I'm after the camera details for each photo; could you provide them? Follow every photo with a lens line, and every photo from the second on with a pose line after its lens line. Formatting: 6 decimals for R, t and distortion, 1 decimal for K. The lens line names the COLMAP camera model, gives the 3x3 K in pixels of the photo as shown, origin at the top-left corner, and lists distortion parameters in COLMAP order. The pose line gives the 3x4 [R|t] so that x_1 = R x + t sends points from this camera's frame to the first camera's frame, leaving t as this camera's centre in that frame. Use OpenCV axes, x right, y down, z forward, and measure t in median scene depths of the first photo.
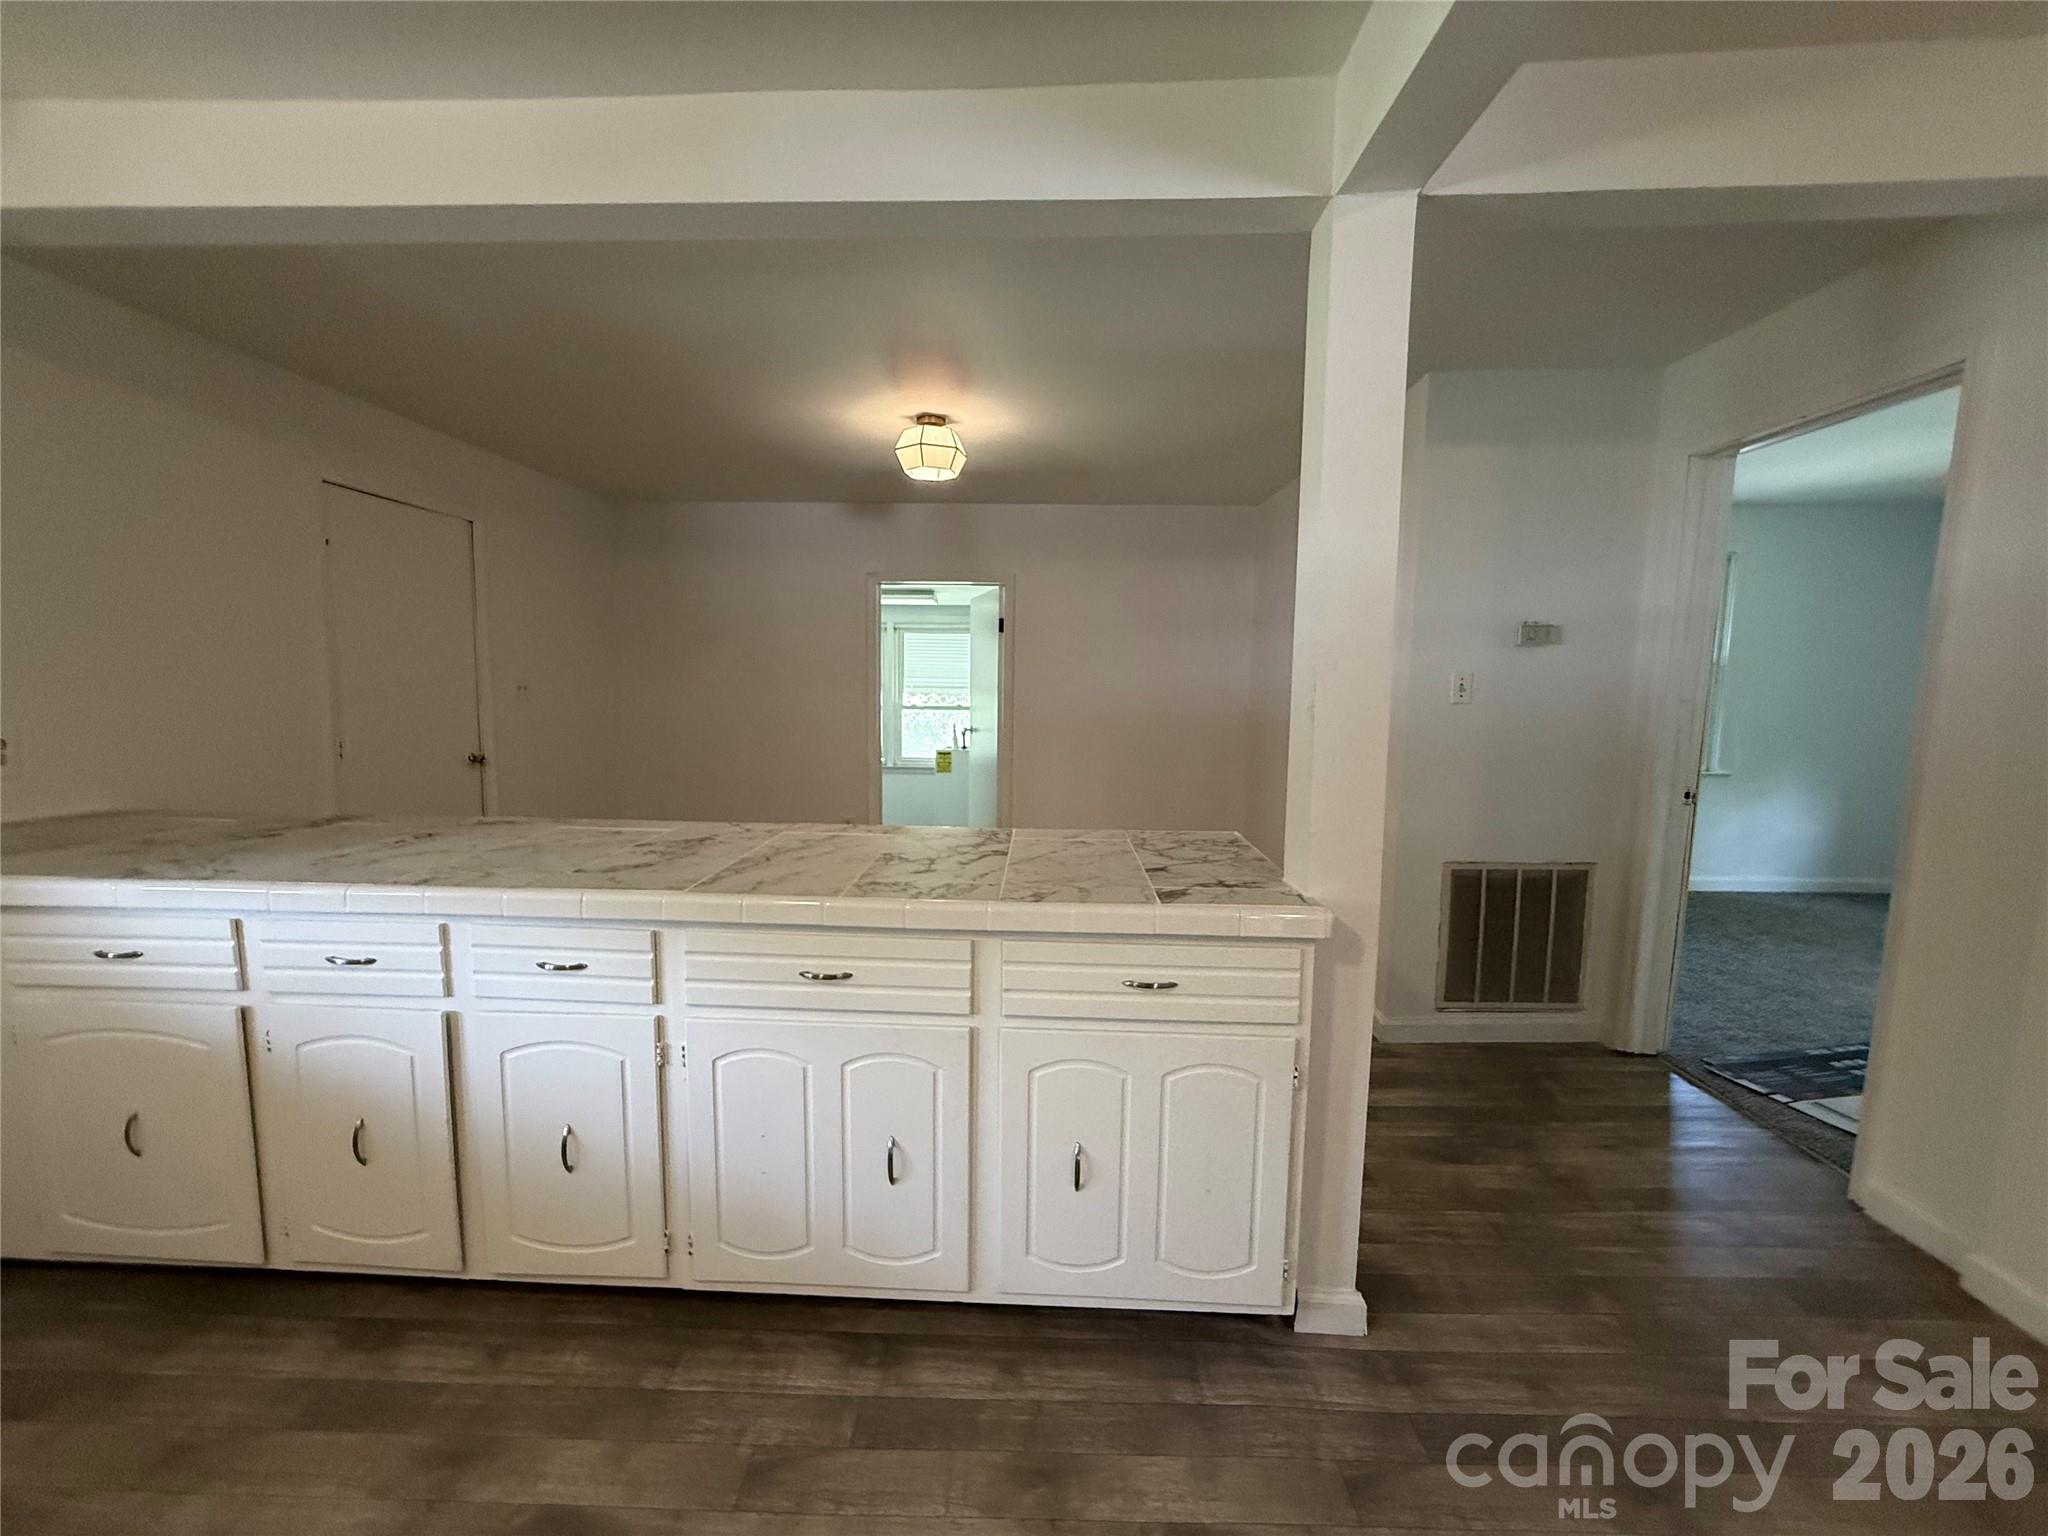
lens RADIAL K [[817.7, 0, 1013.8], [0, 817.7, 765.9], [0, 0, 1]] dist [0.000756, 0.000004]
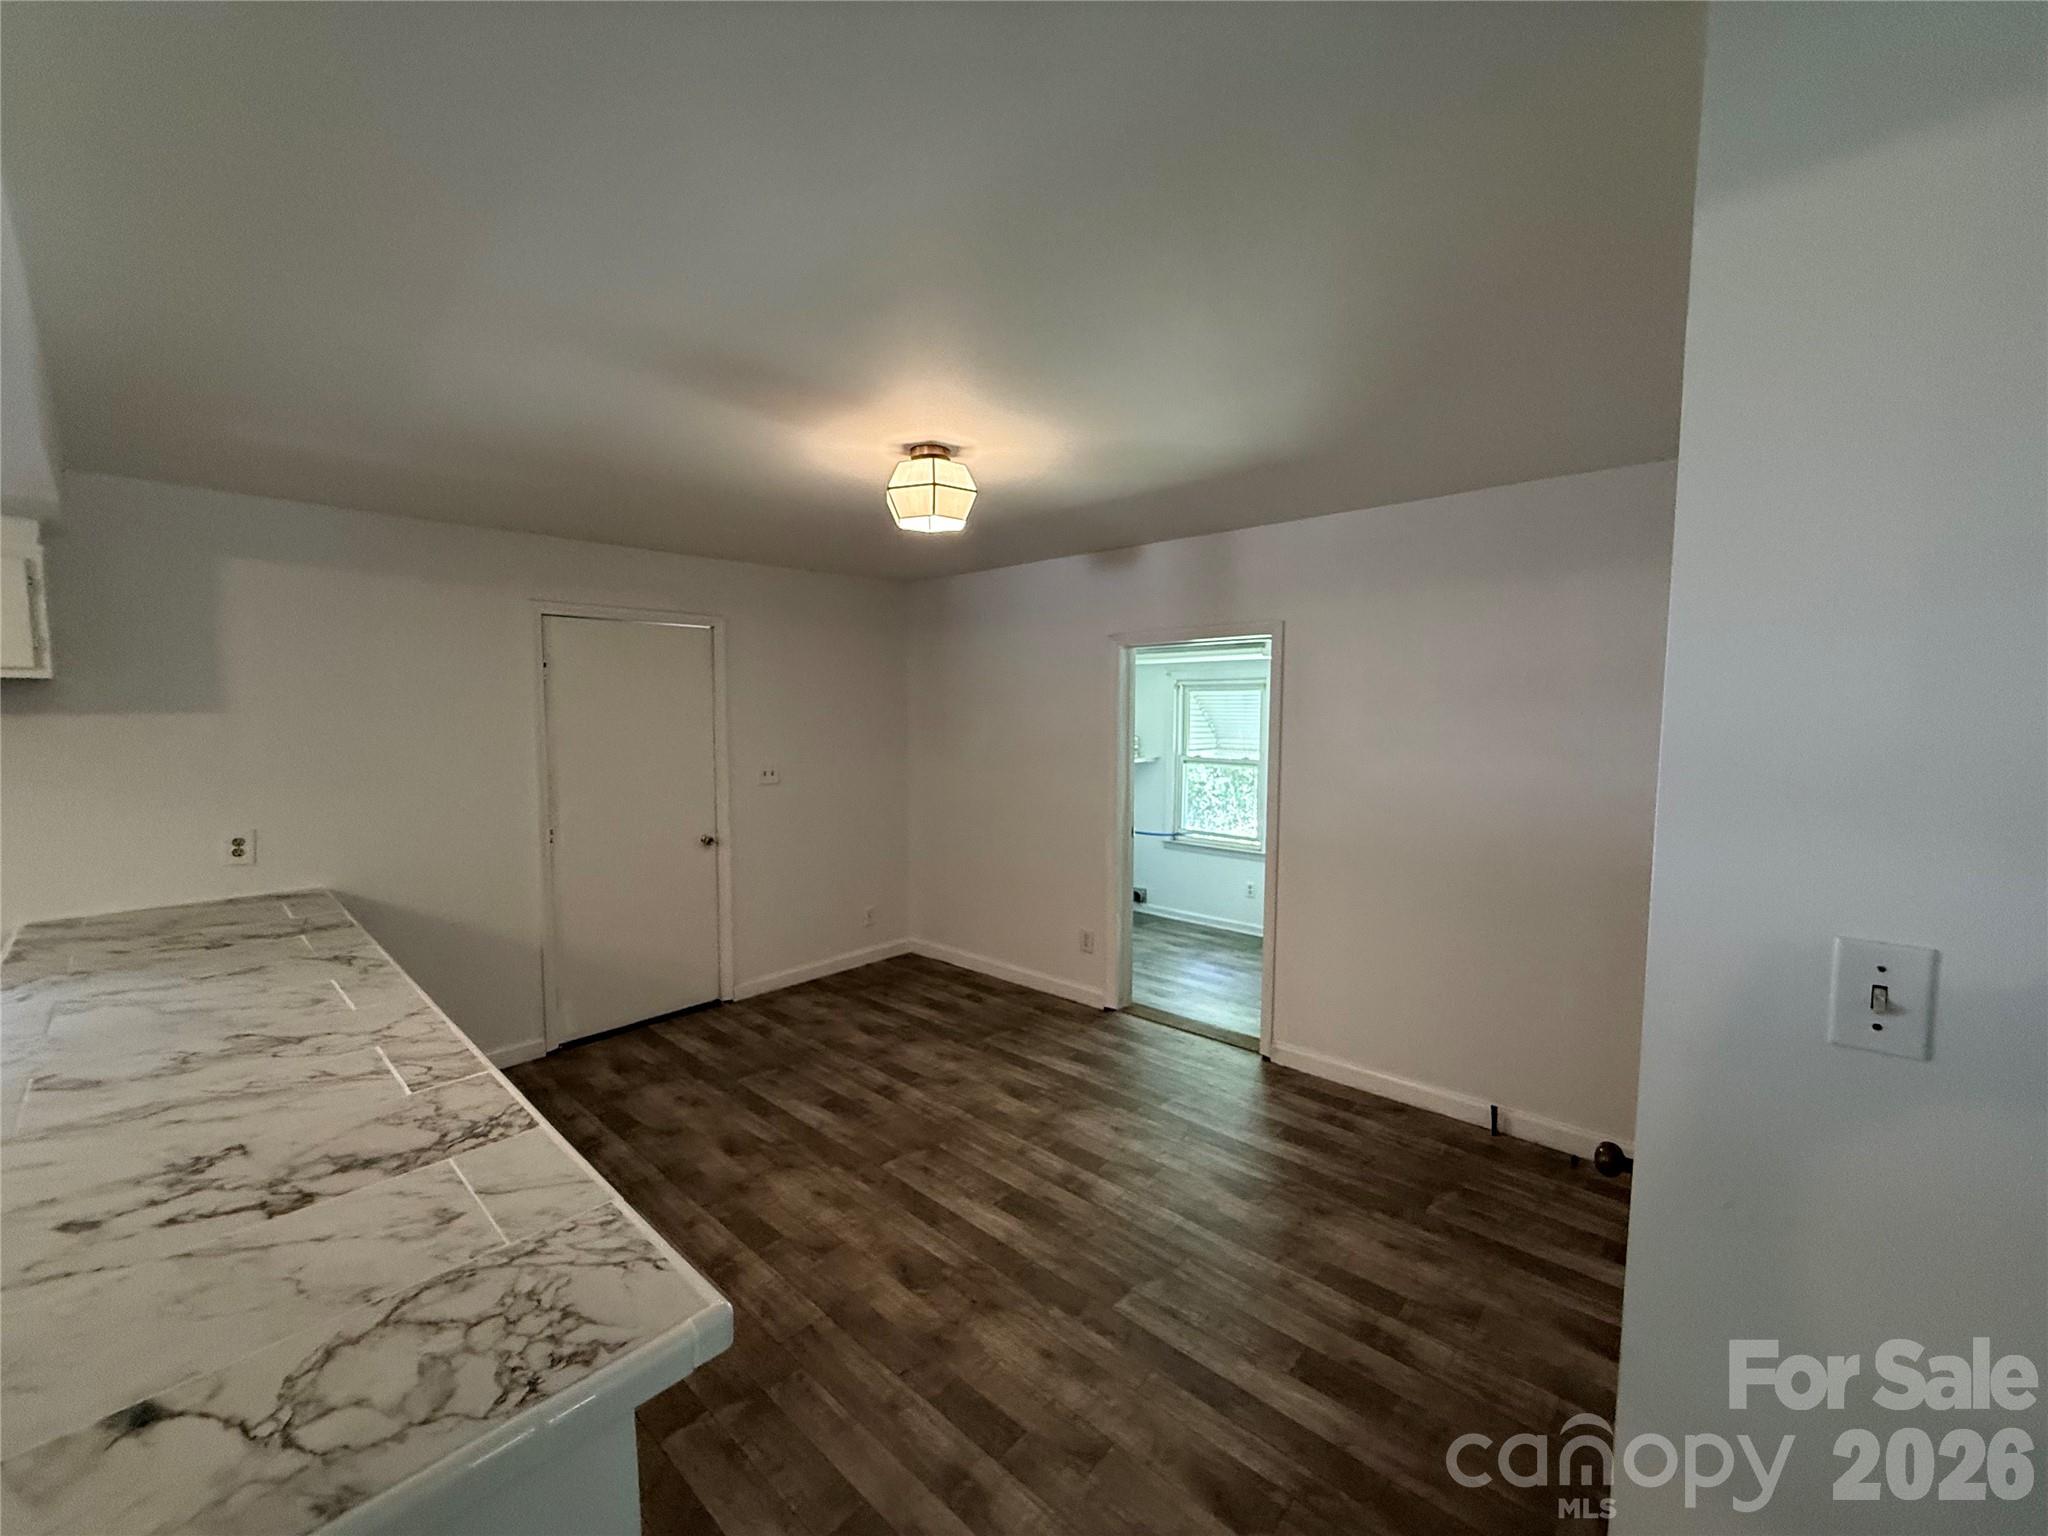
lens RADIAL K [[817.7, 0, 1017.0], [0, 817.7, 769.8], [0, 0, 1]] dist [0.000756, 0.000004]
pose [[0.756074, 0.035486, -0.653523, 0.897776], [-0.057725, 0.998253, -0.012578, -0.274584], [0.651935, 0.047234, 0.756802, 1.046786]]
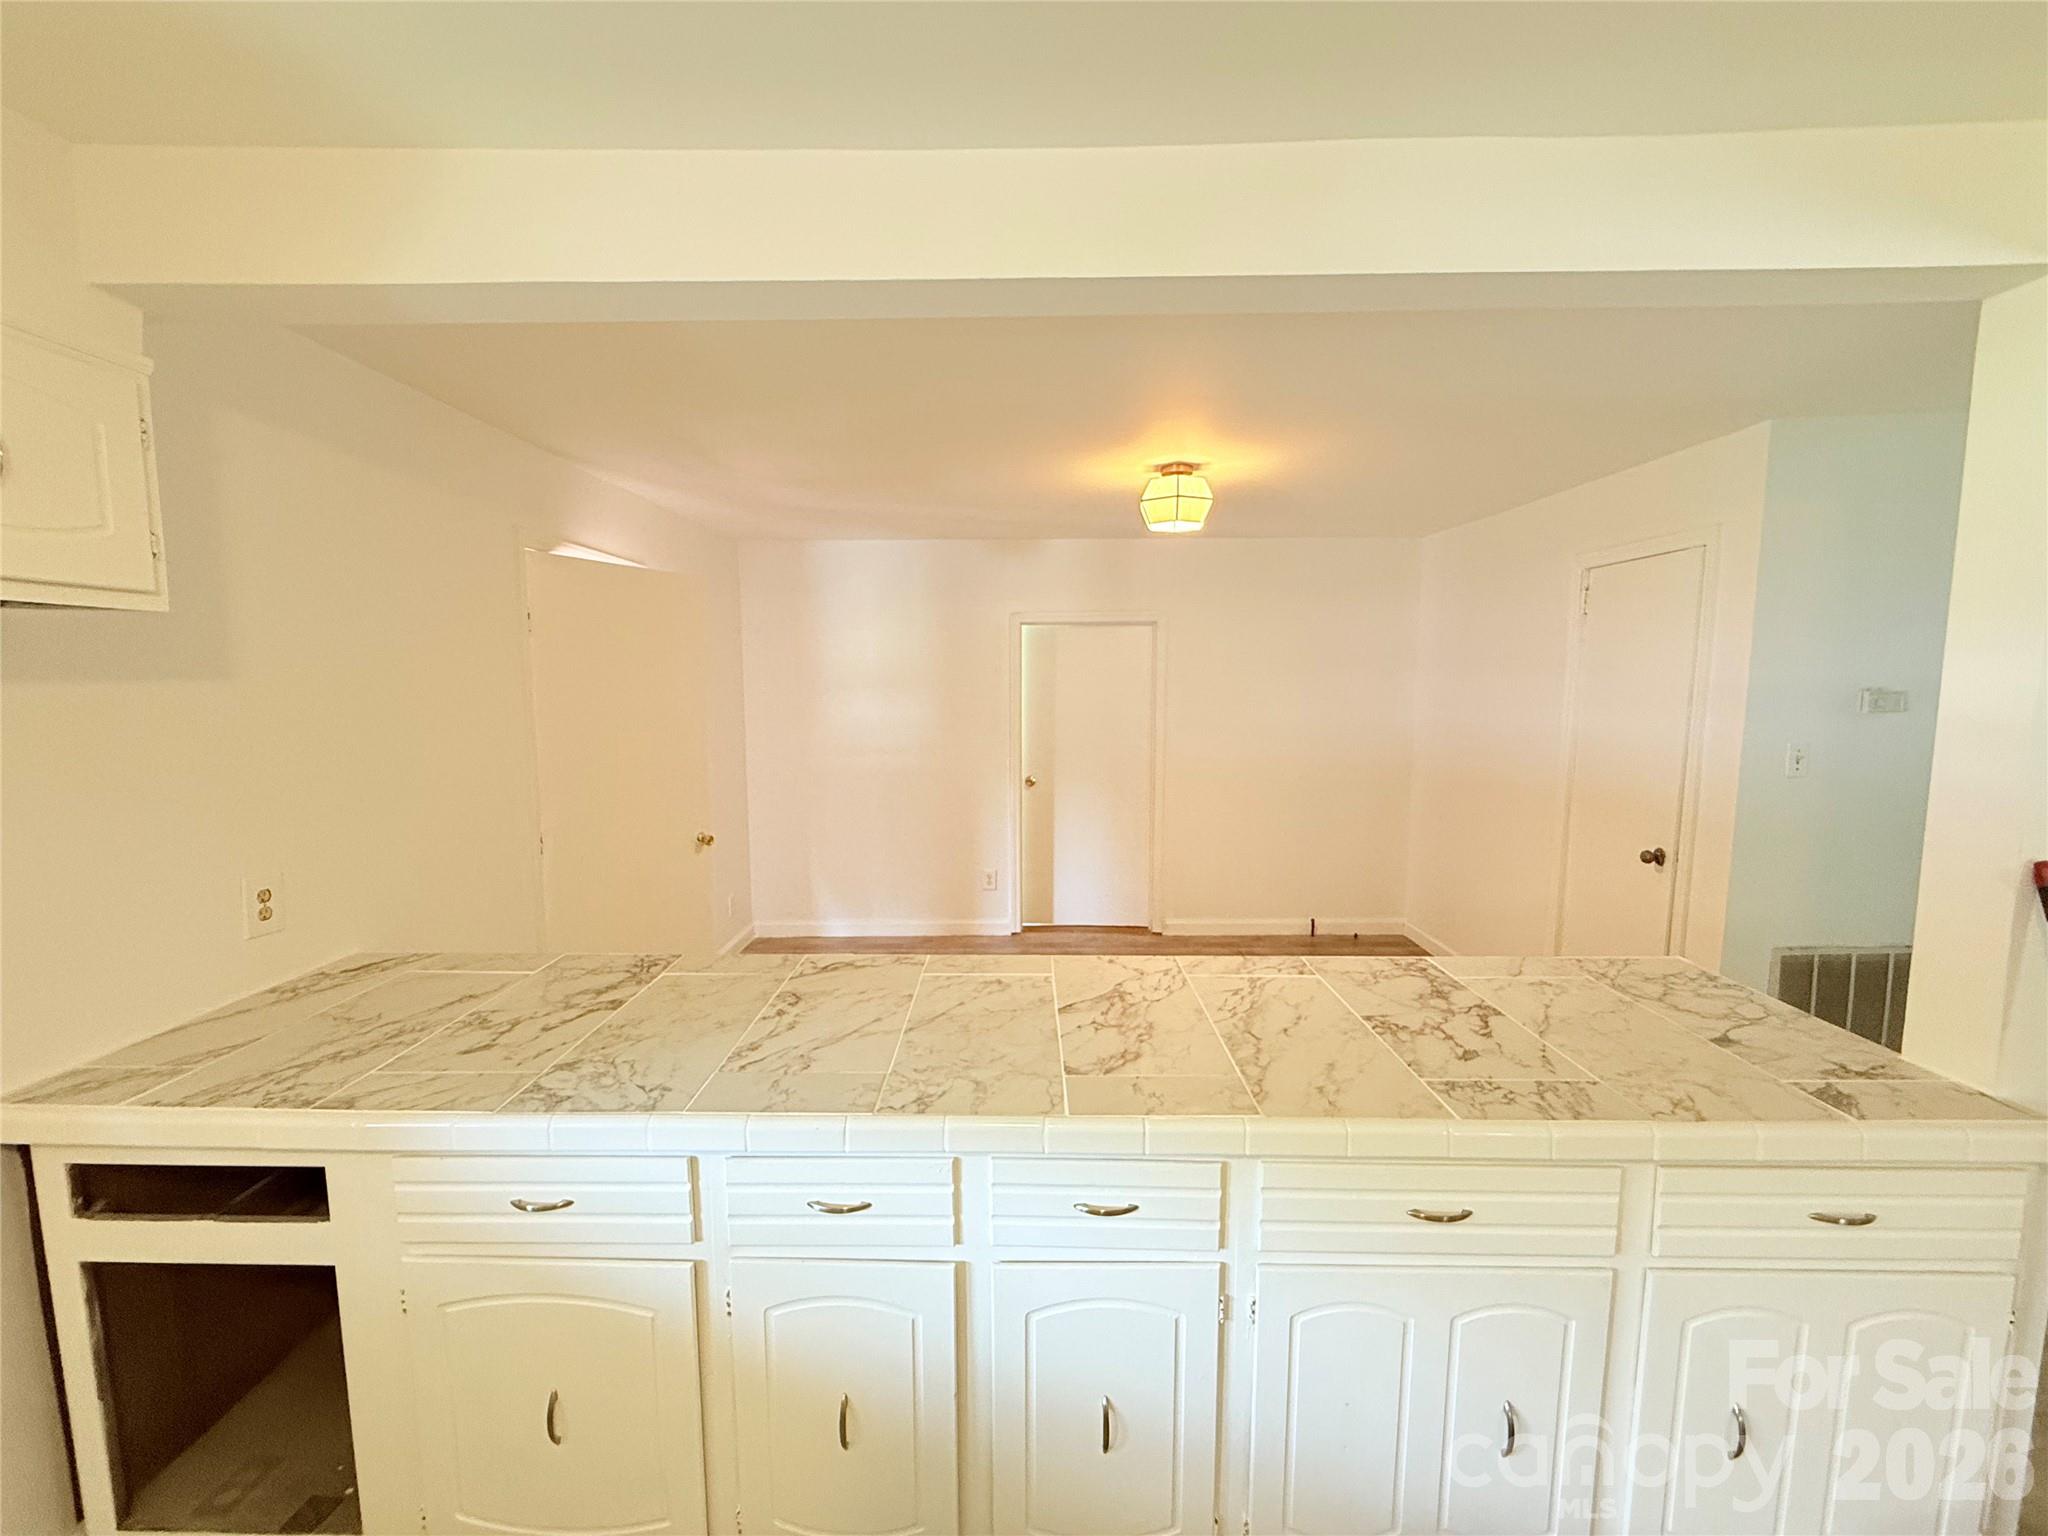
lens RADIAL K [[817.7, 0, 1013.9], [0, 817.7, 766.8], [0, 0, 1]] dist [0.000756, 0.000004]
pose [[0.999554, -0.019429, 0.022671, -0.632183], [0.019406, 0.999811, 0.001258, -0.190856], [-0.022691, -0.000817, 0.999742, 0.180560]]
